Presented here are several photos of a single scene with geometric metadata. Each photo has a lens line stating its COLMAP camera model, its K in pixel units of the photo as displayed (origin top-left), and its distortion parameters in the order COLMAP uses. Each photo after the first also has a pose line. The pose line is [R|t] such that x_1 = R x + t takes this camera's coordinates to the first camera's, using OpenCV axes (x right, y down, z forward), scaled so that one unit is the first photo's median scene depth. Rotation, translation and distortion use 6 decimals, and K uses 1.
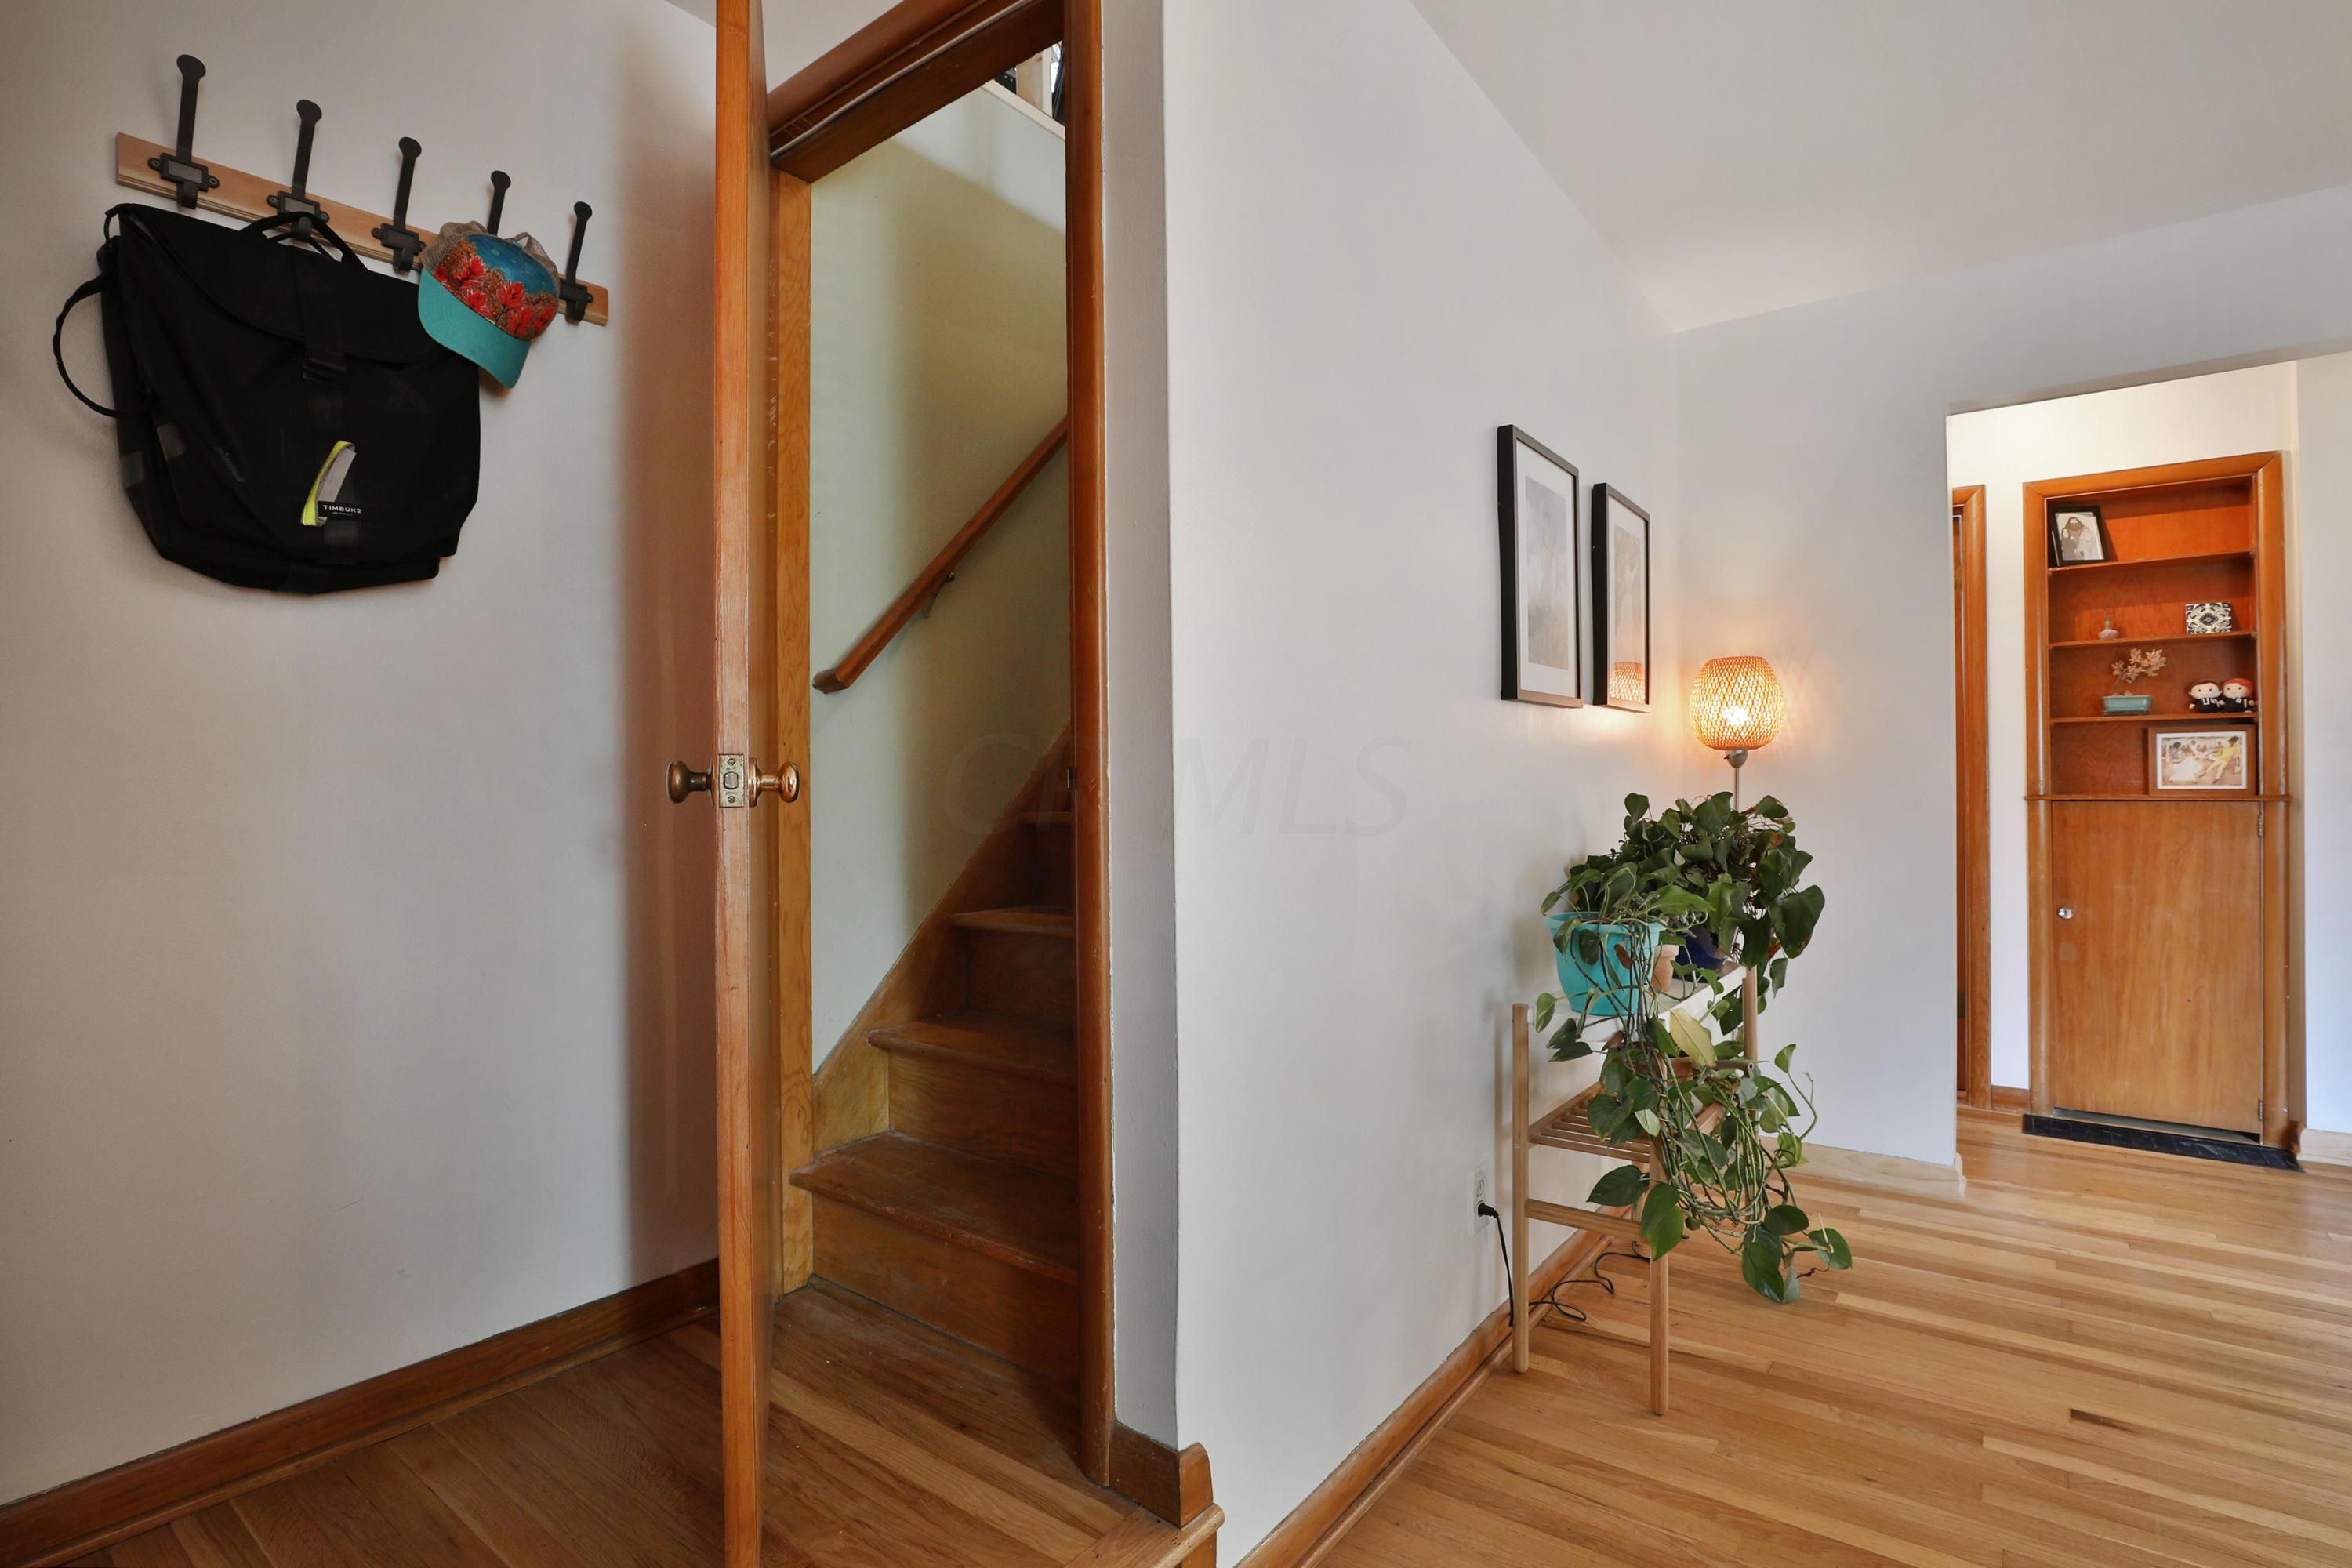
lens RADIAL K [[1142.5, 0, 1168.0], [0, 1142.5, 786.1], [0, 0, 1]] dist [-0.045105, 0.013898]
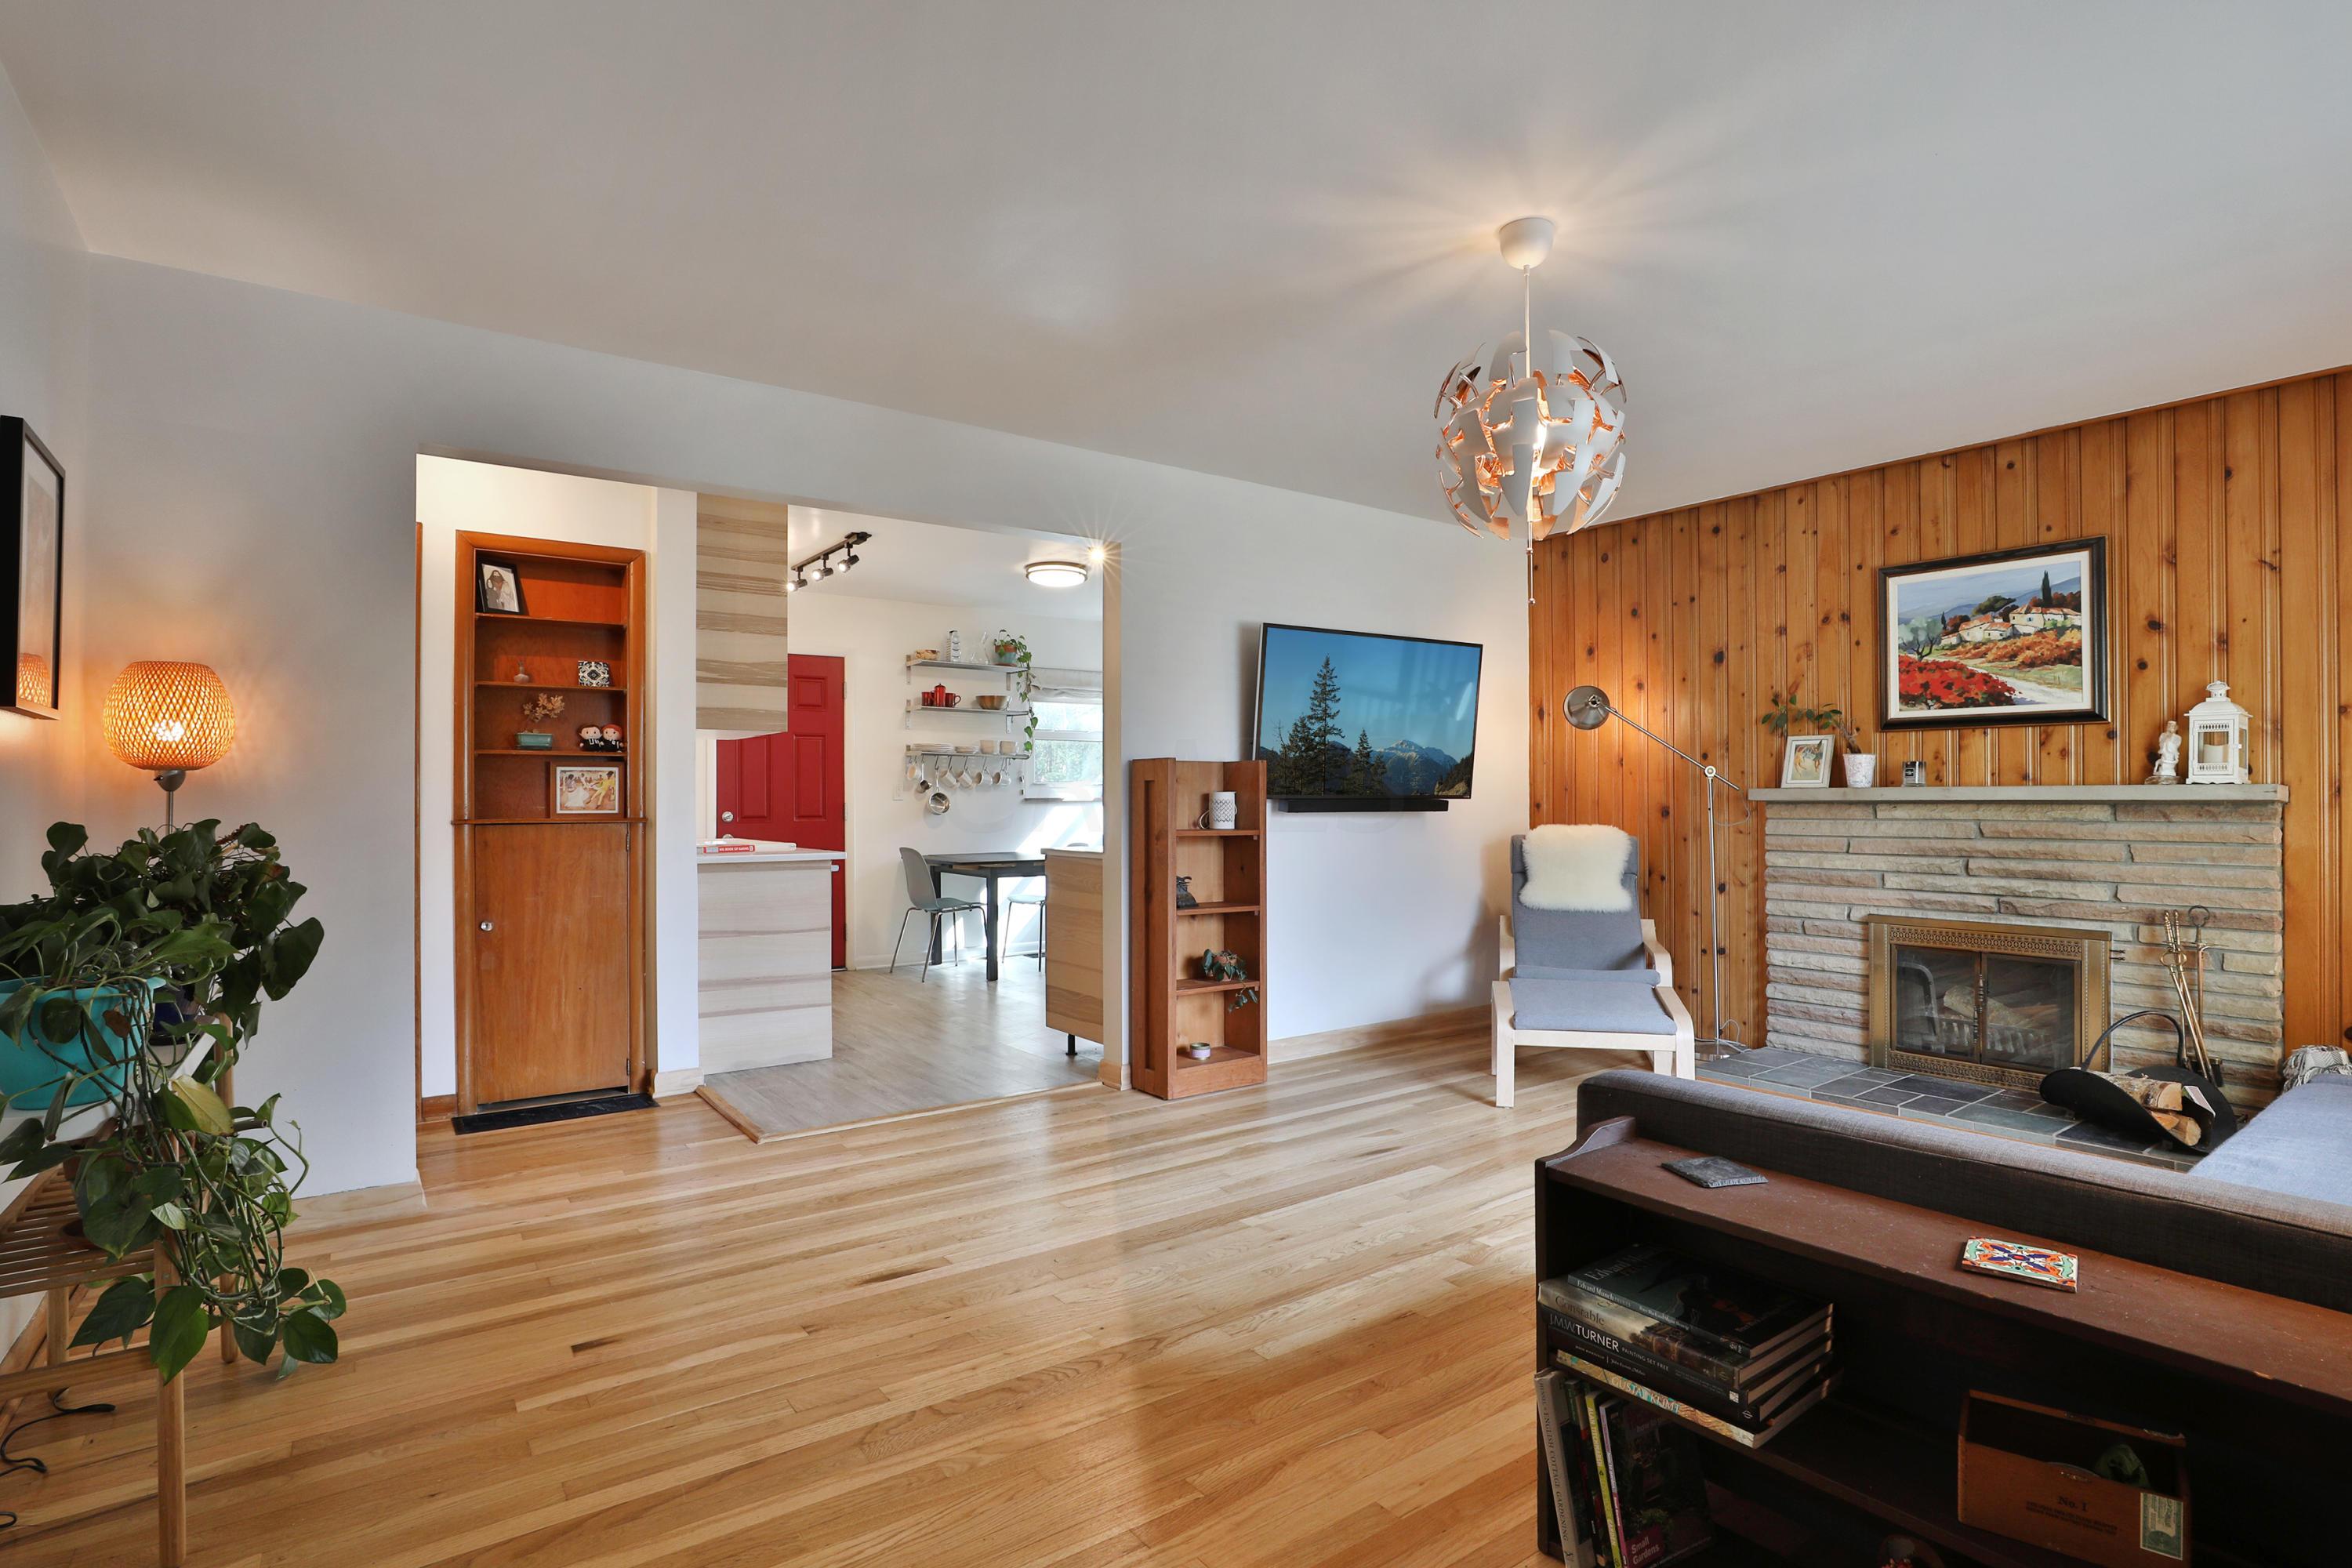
lens RADIAL K [[1148.6, 0, 1169.6], [0, 1148.6, 790.1], [0, 0, 1]] dist [-0.048265, 0.014475]
pose [[0.289972, 0.013824, 0.956935, -0.083555], [0.004198, 0.999868, -0.015717, -0.000597], [-0.957026, 0.008575, 0.289876, 0.029946]]
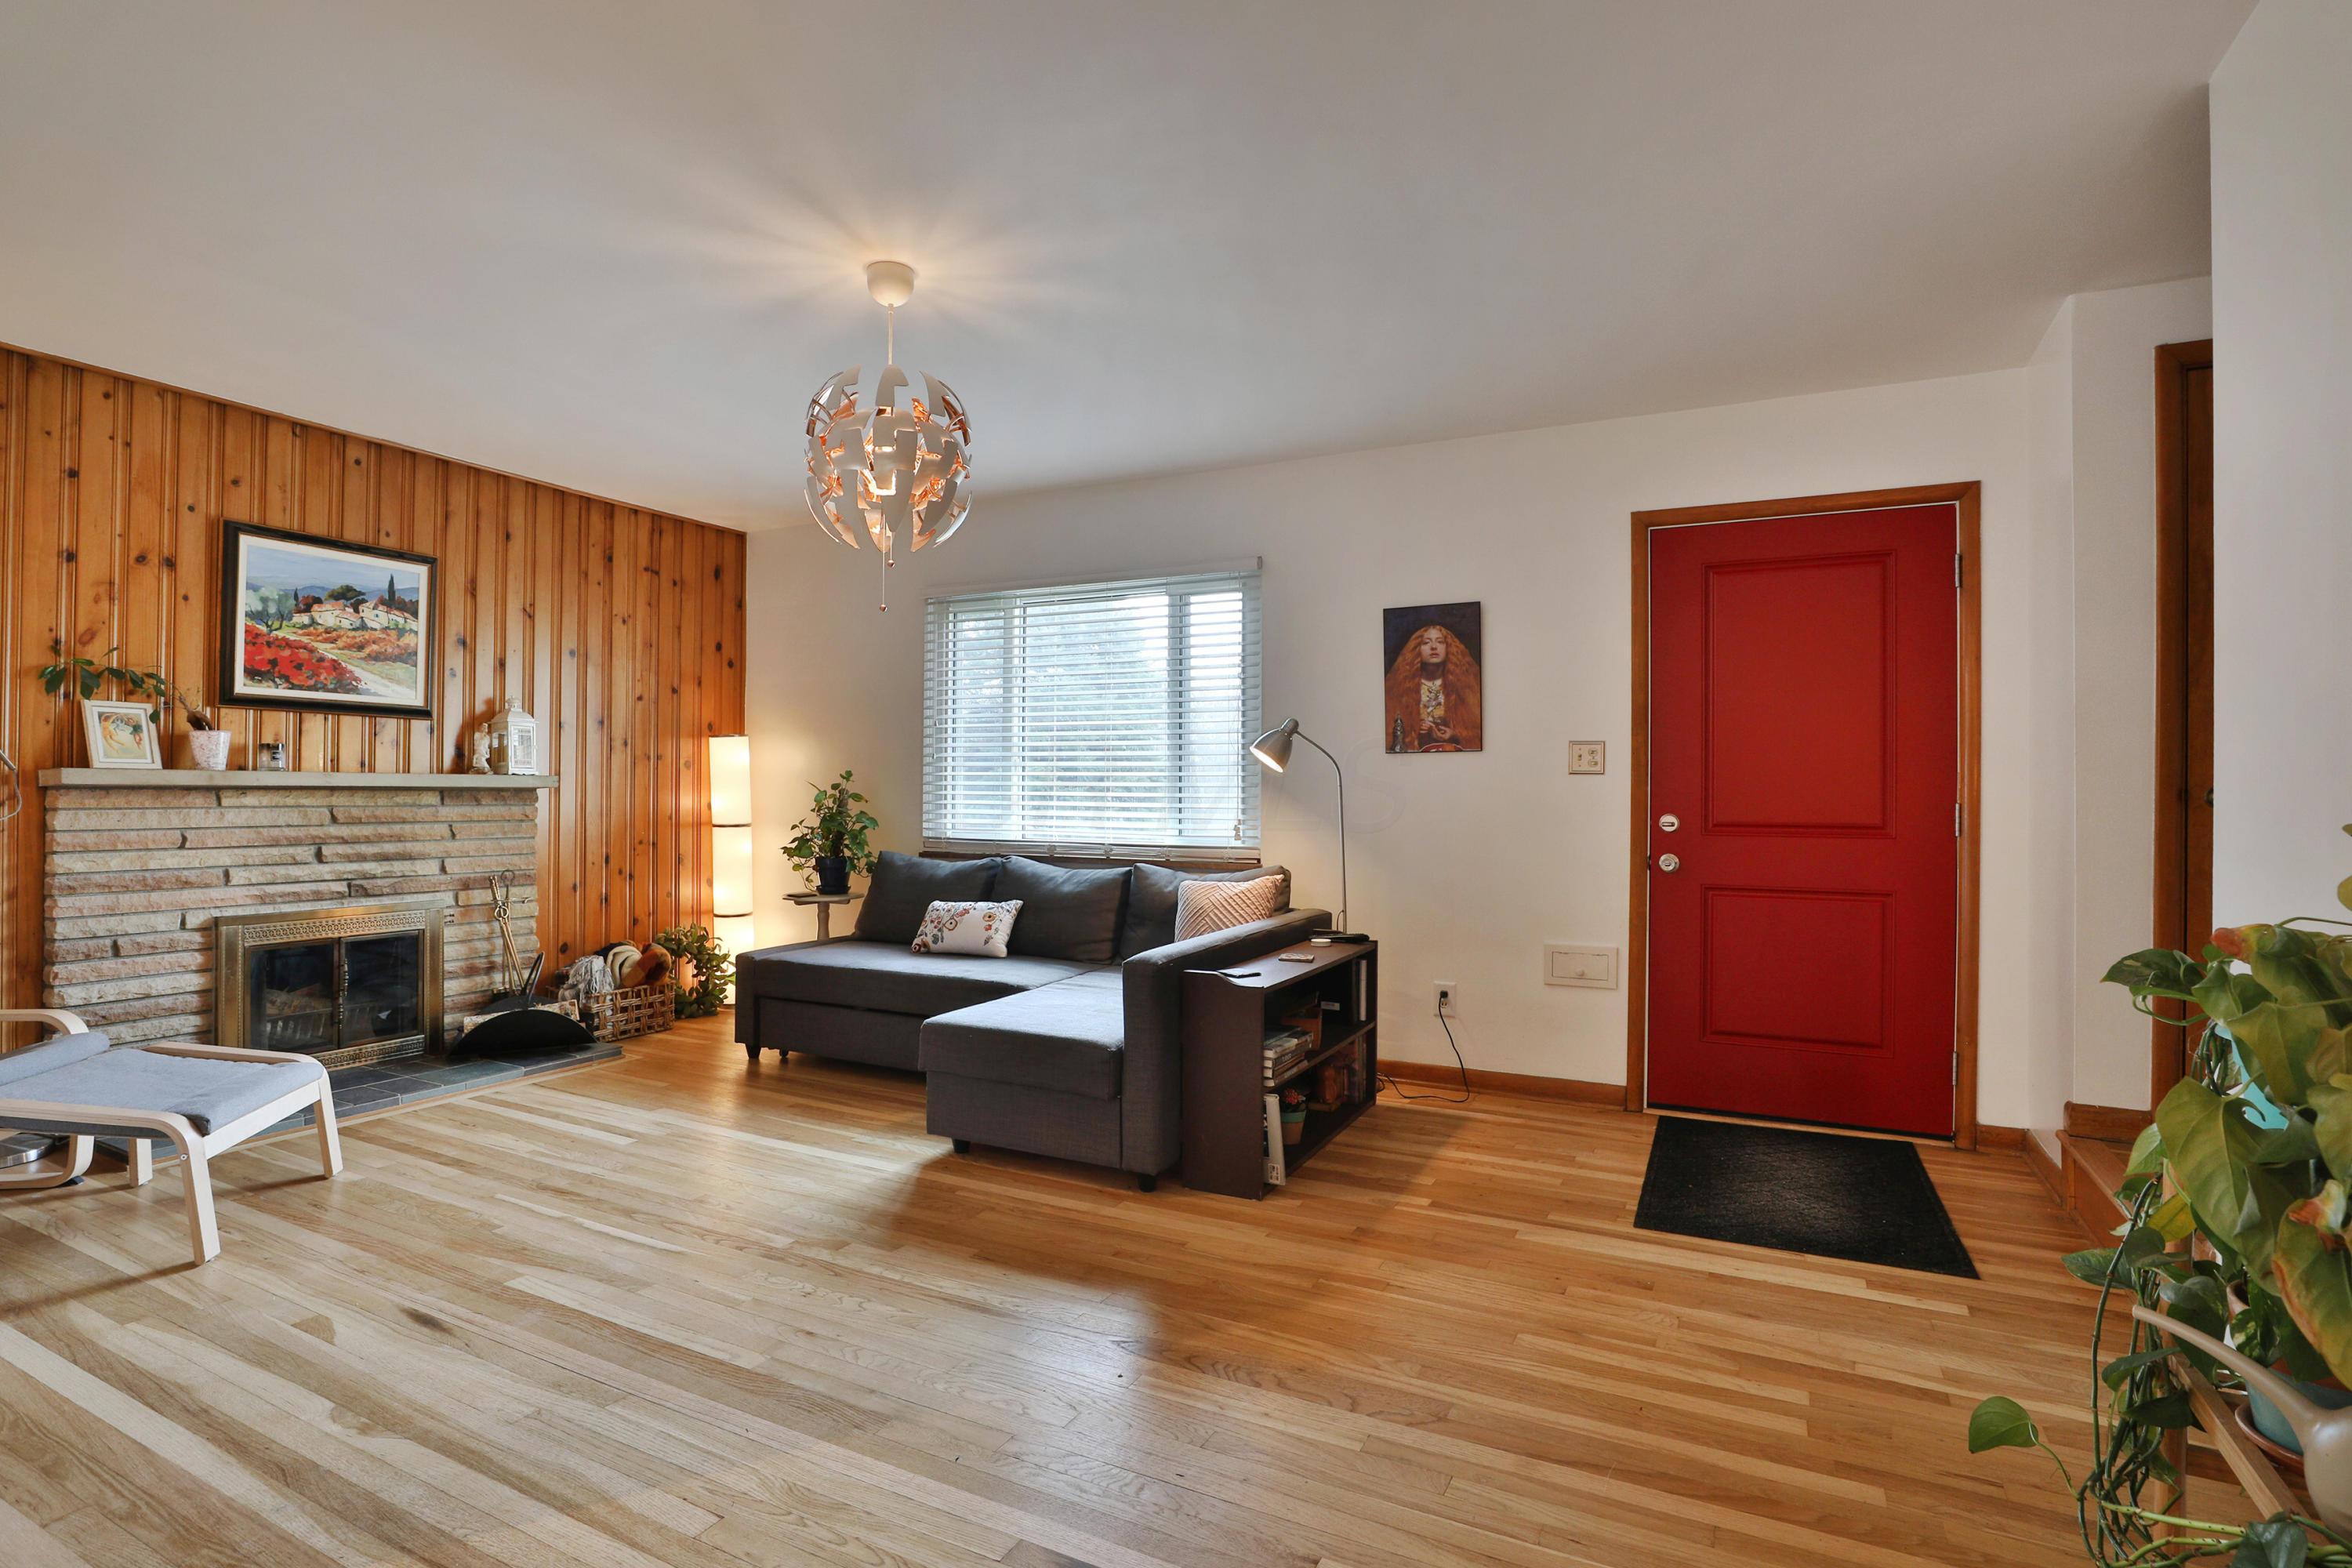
lens RADIAL K [[1142.5, 0, 1168.0], [0, 1142.5, 786.1], [0, 0, 1]] dist [-0.045105, 0.013898]
pose [[-0.985532, -0.001184, -0.169485, 0.712046], [-0.001187, 0.999999, -0.000084, -0.006523], [0.169485, 0.000119, -0.985533, 0.956596]]
